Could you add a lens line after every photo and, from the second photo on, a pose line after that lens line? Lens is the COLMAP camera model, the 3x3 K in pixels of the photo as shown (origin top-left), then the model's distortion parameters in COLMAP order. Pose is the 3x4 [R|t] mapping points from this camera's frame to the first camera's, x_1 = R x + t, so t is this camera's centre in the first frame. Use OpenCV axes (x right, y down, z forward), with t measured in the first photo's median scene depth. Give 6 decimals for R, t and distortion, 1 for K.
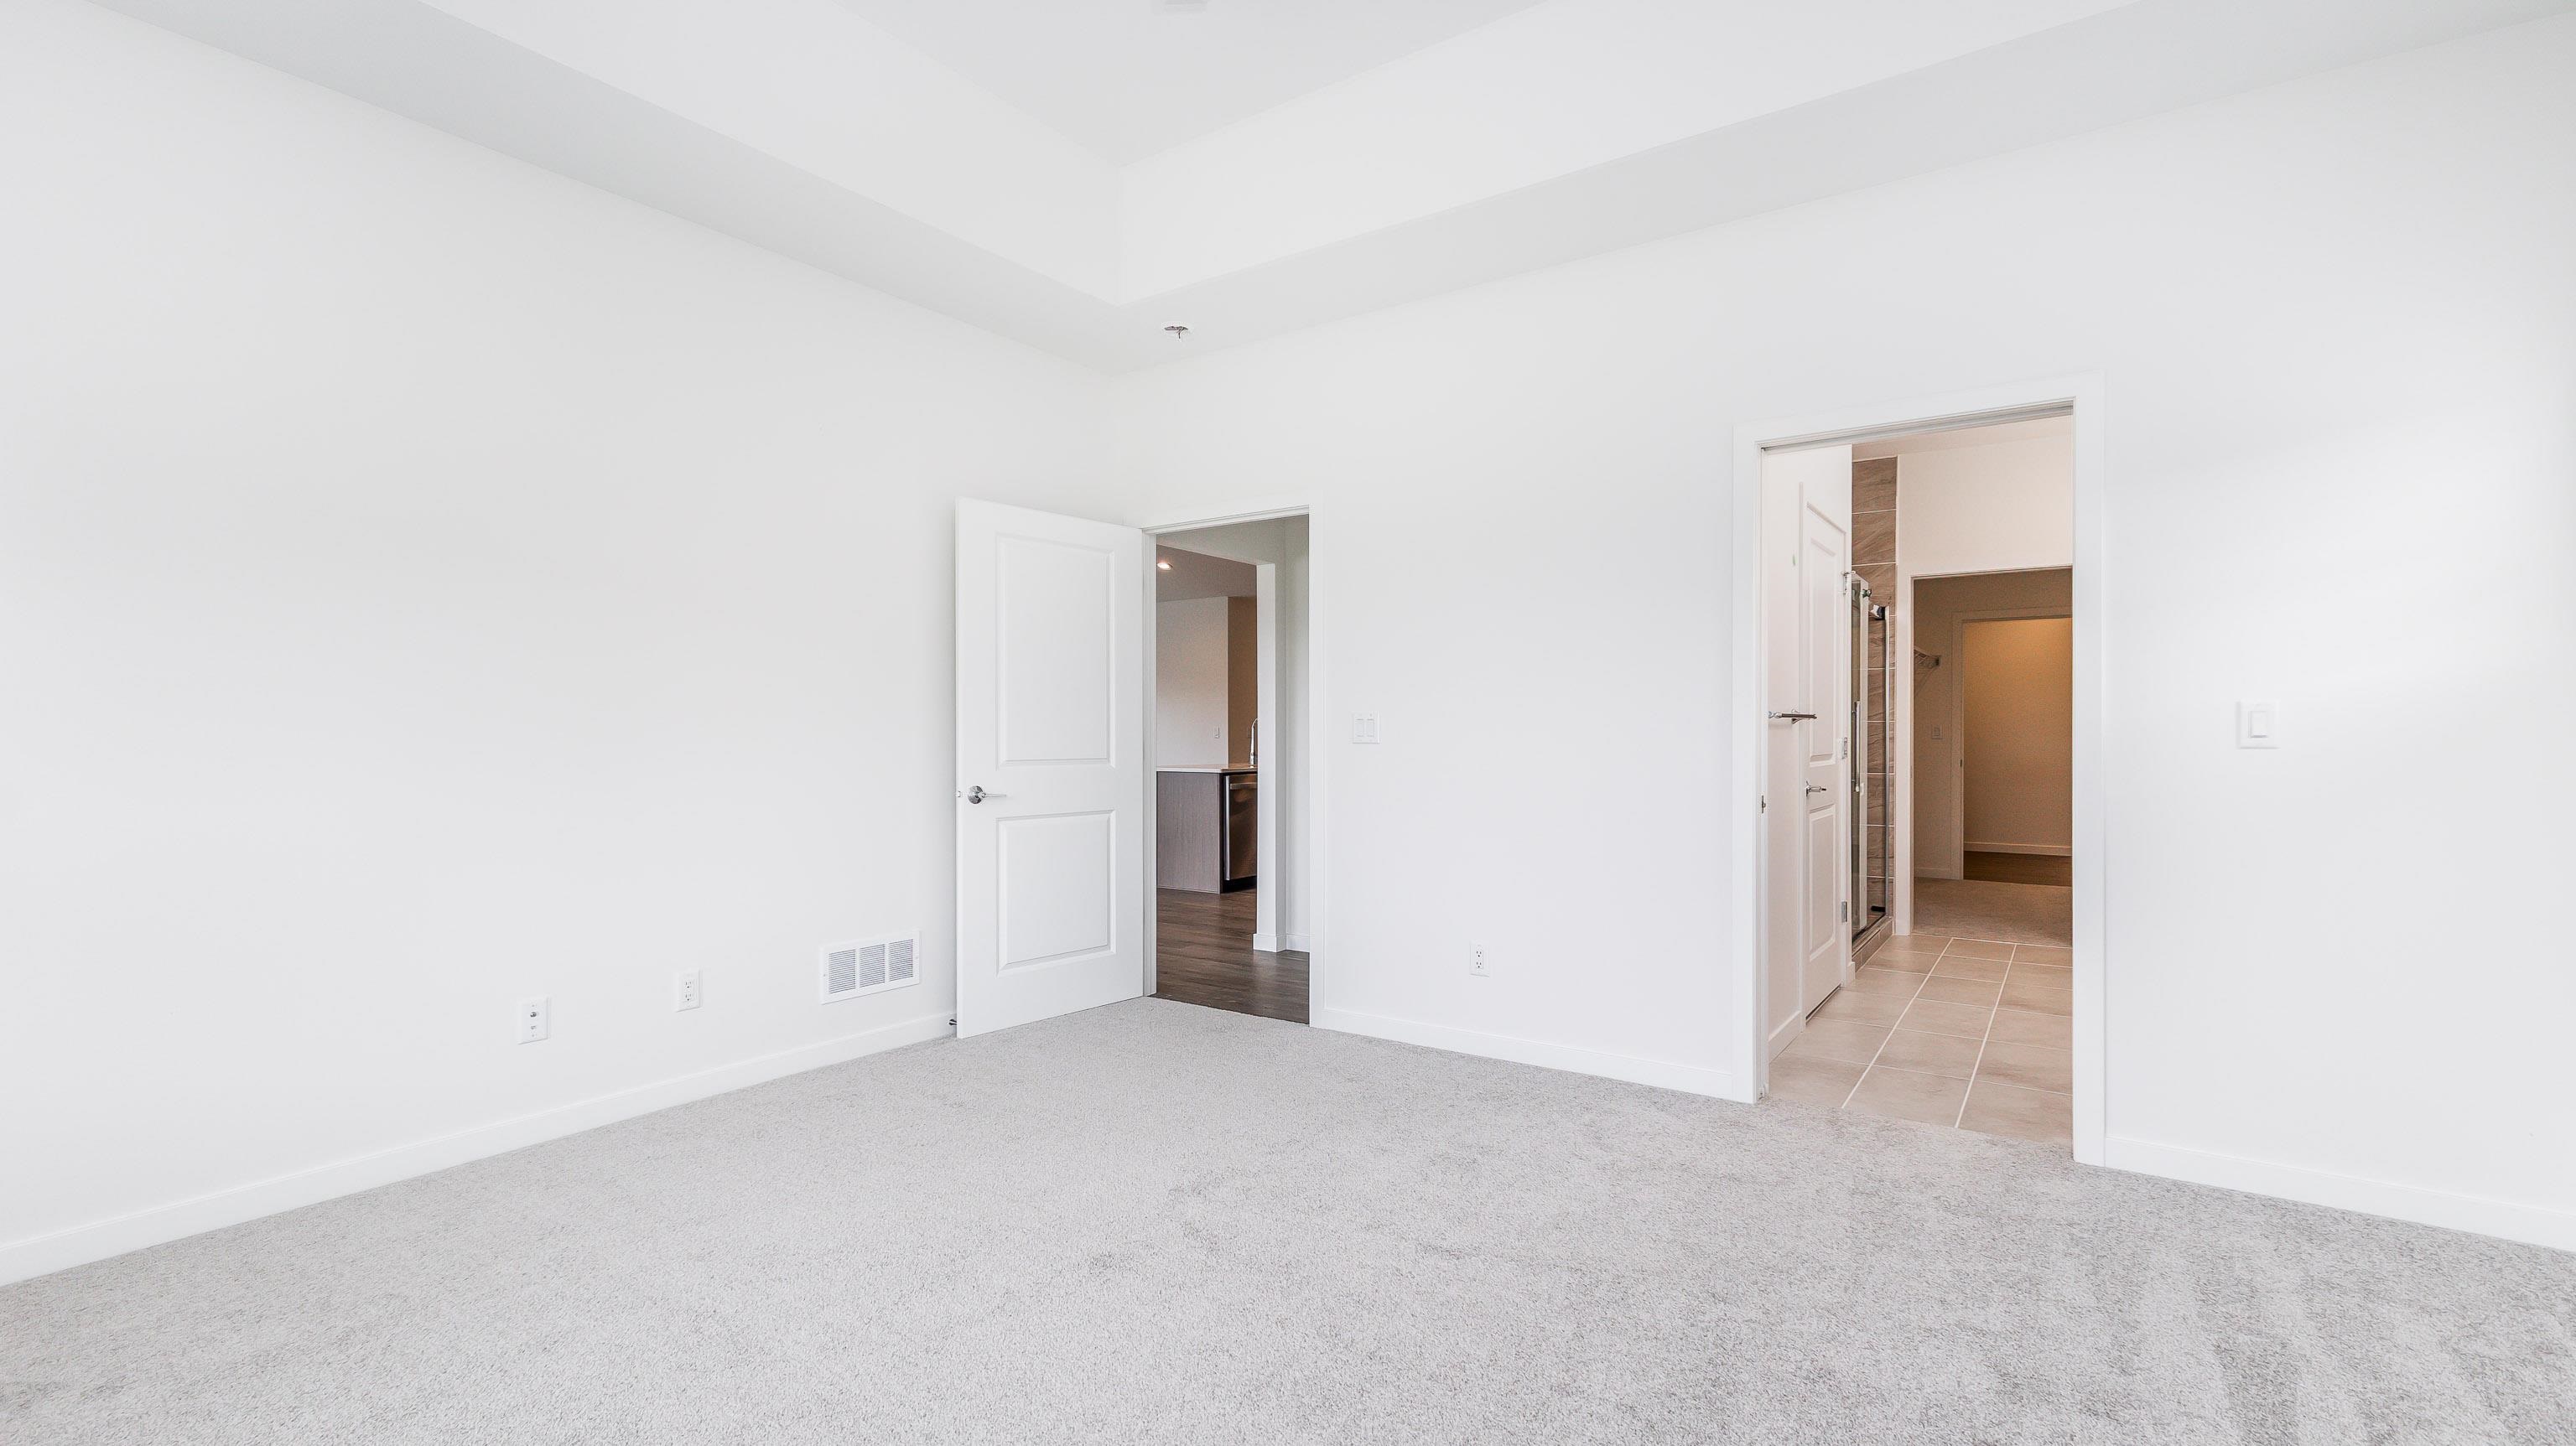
lens RADIAL K [[1139.7, 0, 1288.0], [0, 1139.7, 723.0], [0, 0, 1]] dist [0.017893, -0.005753]
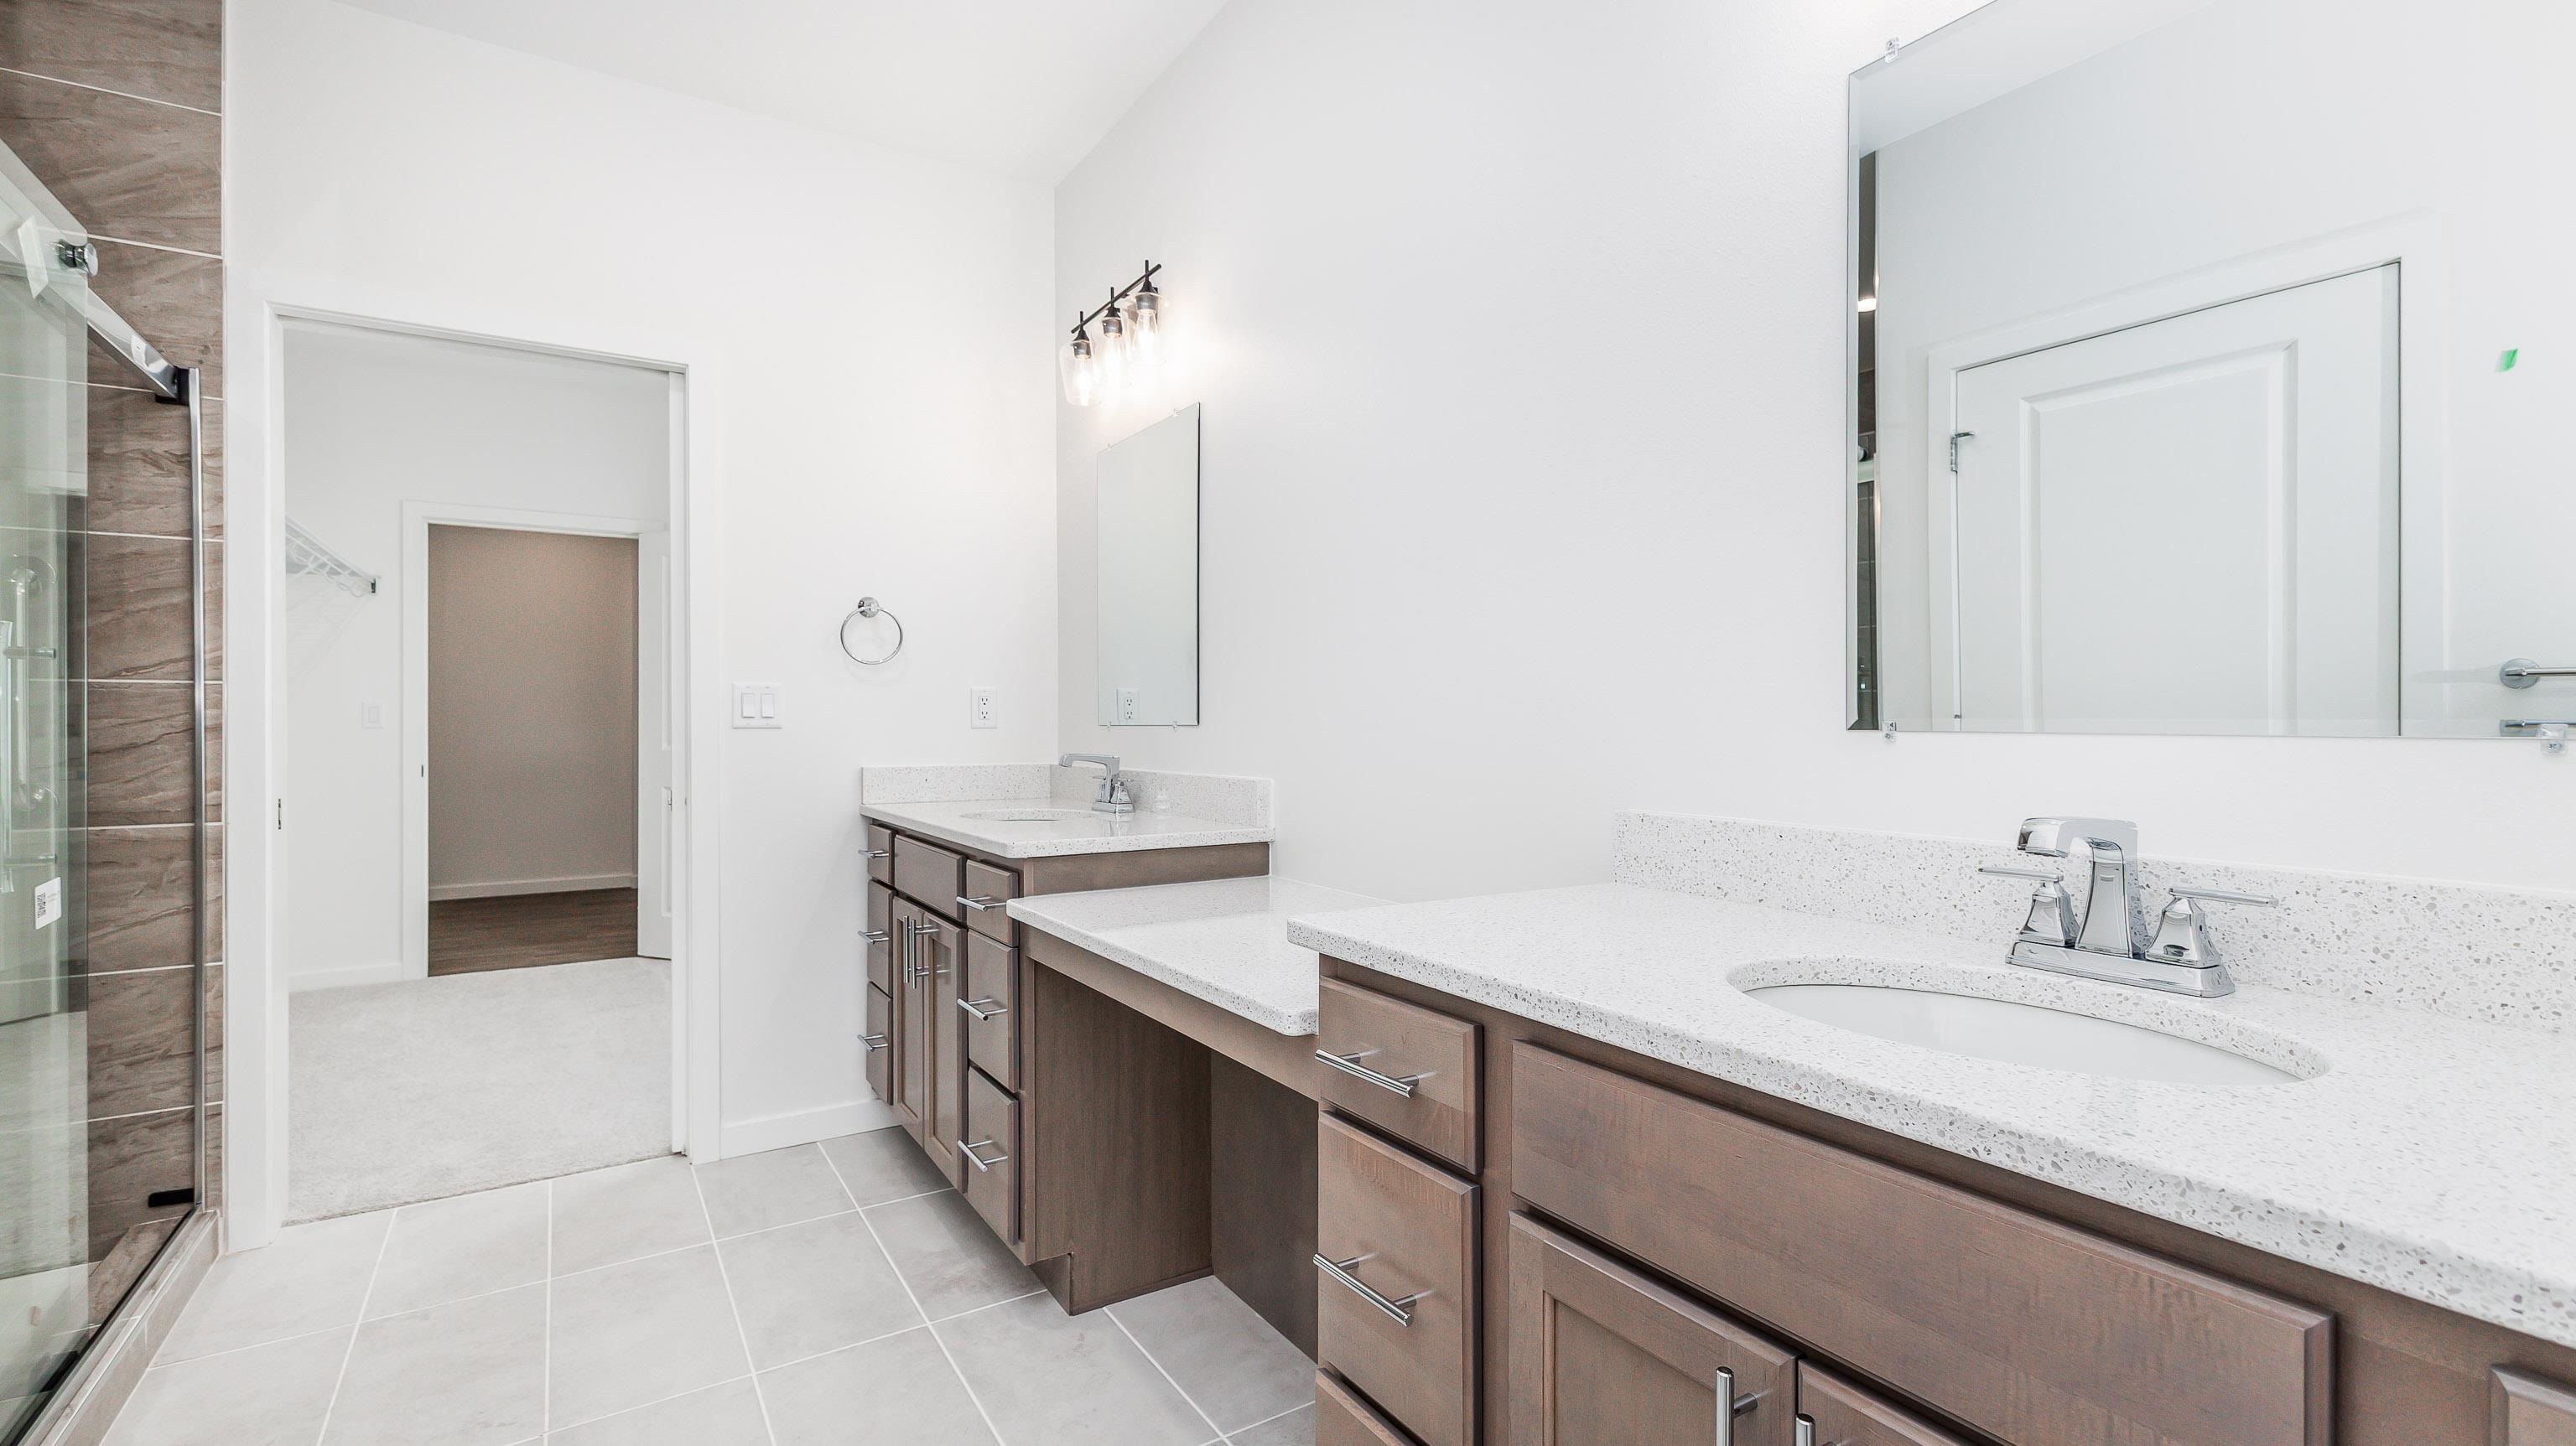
lens RADIAL K [[1139.7, 0, 1288.0], [0, 1139.7, 723.0], [0, 0, 1]] dist [0.017893, -0.005753]
pose [[0.386399, -0.009764, 0.922280, 0.316693], [-0.005928, 0.999897, 0.013069, 0.004182], [-0.922313, -0.010517, 0.386301, 0.534271]]
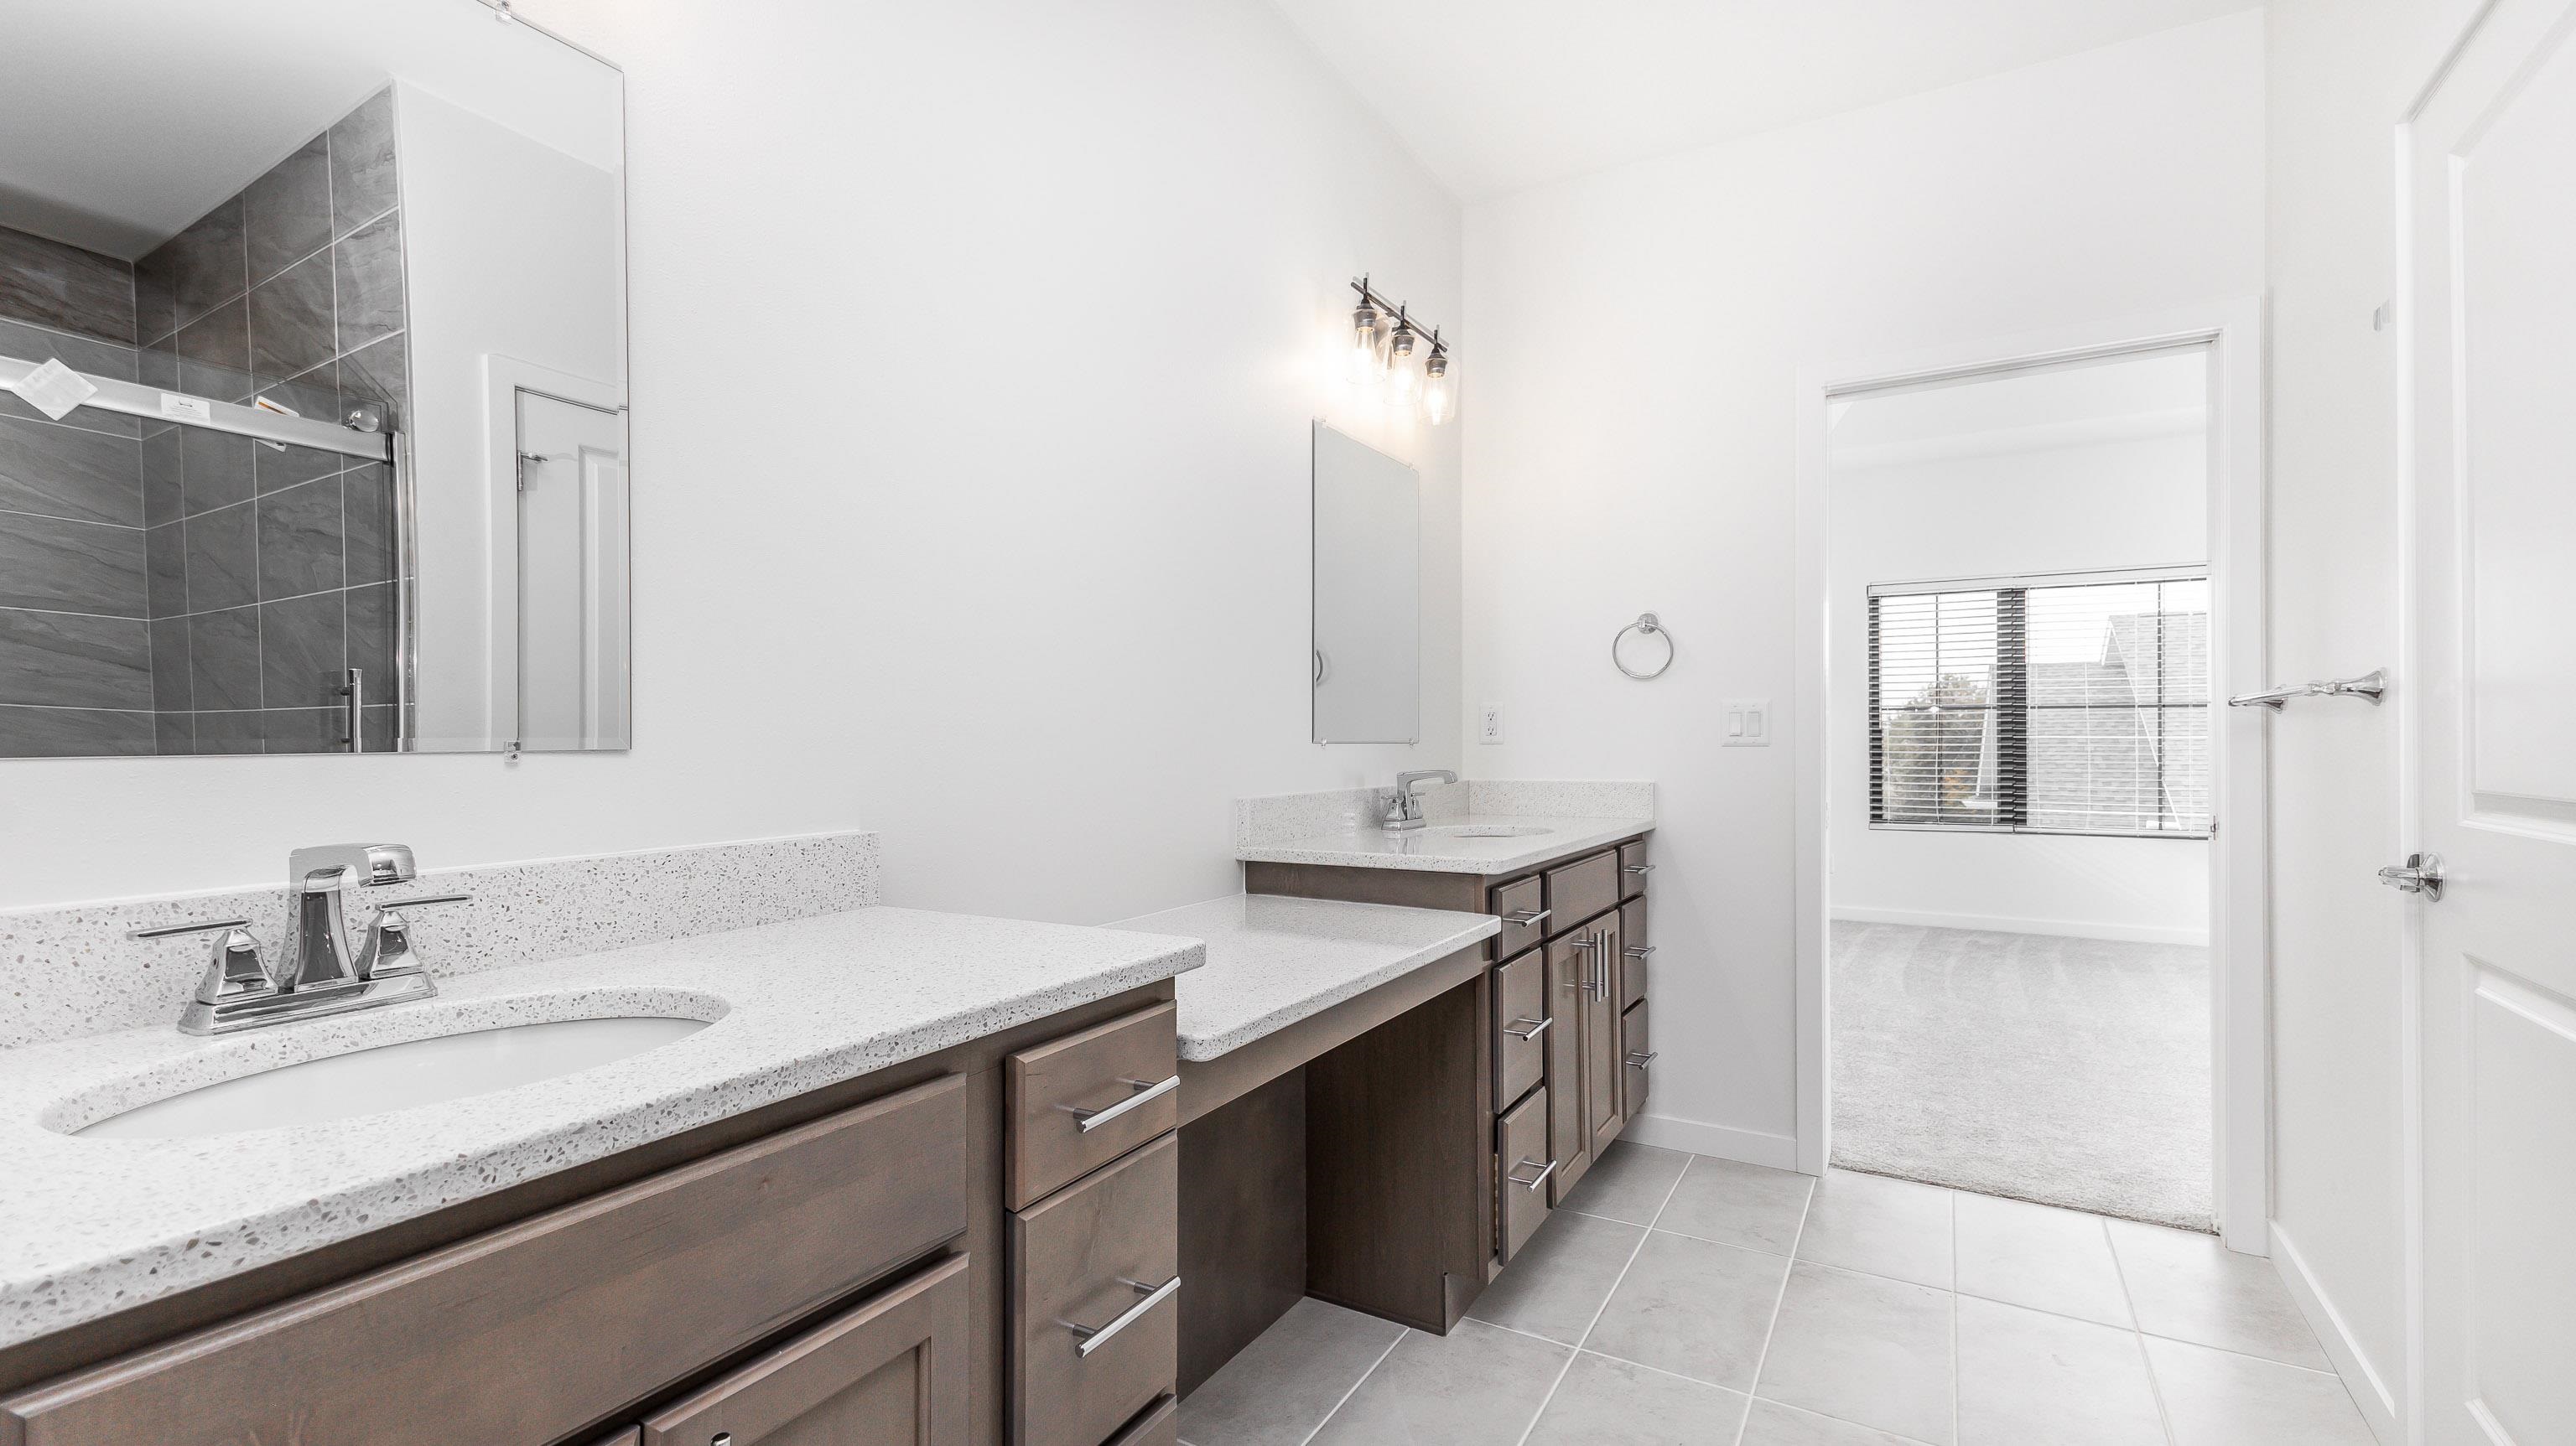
lens RADIAL K [[1139.7, 0, 1288.0], [0, 1139.7, 723.0], [0, 0, 1]] dist [0.017893, -0.005753]
pose [[-0.996914, -0.009038, -0.077983, 3.924392], [-0.007391, 0.999744, -0.021382, 0.076343], [0.078156, -0.020739, -0.996725, 5.795677]]
